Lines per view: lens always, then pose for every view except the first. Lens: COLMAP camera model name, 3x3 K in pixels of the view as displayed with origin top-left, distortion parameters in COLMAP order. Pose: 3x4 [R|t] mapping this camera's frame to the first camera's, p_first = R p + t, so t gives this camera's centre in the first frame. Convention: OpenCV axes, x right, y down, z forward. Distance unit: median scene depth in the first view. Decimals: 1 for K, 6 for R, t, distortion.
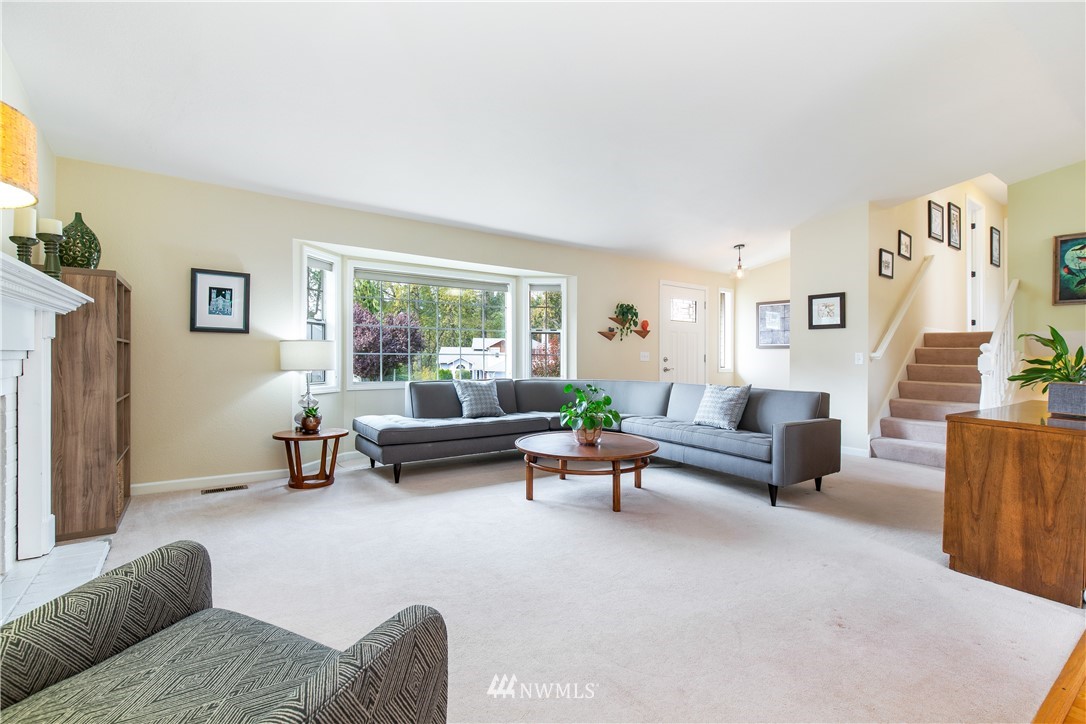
lens RADIAL K [[493.7, 0, 580.6], [0, 493.7, 357.4], [0, 0, 1]] dist [0.010884, -0.001061]
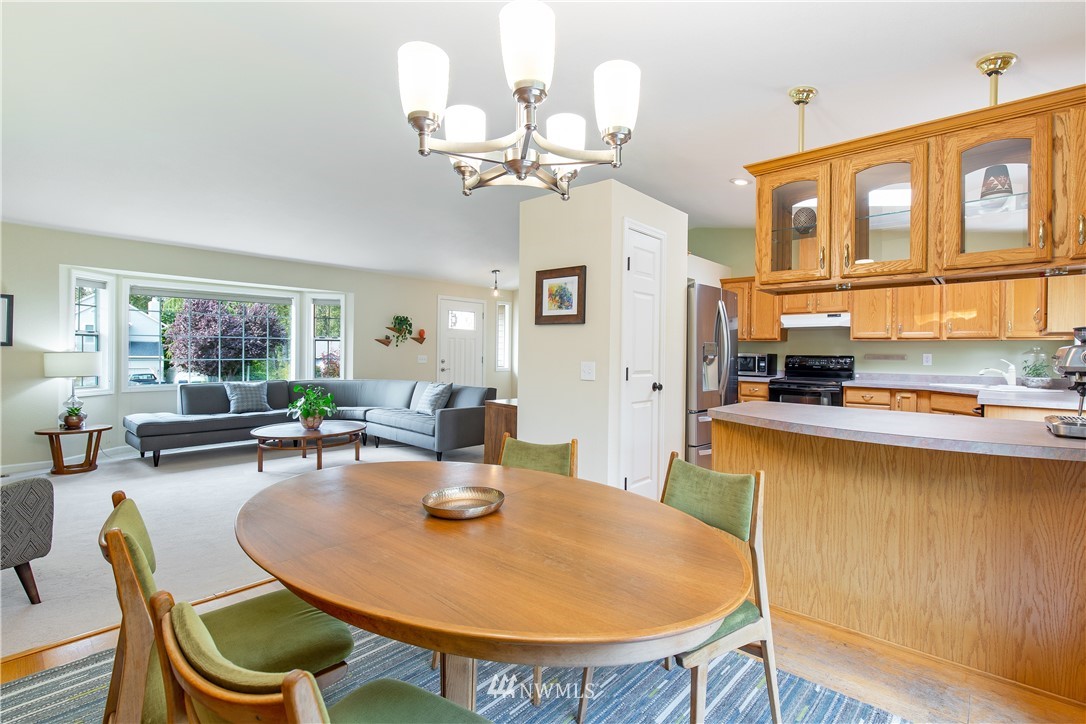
lens RADIAL K [[493.7, 0, 558.9], [0, 493.7, 351.6], [0, 0, 1]] dist [0.010884, -0.001061]
pose [[0.979902, -0.001530, 0.199475, 0.315676], [0.001688, 0.999998, -0.000625, -0.027552], [-0.199474, 0.000950, 0.979903, -0.362273]]
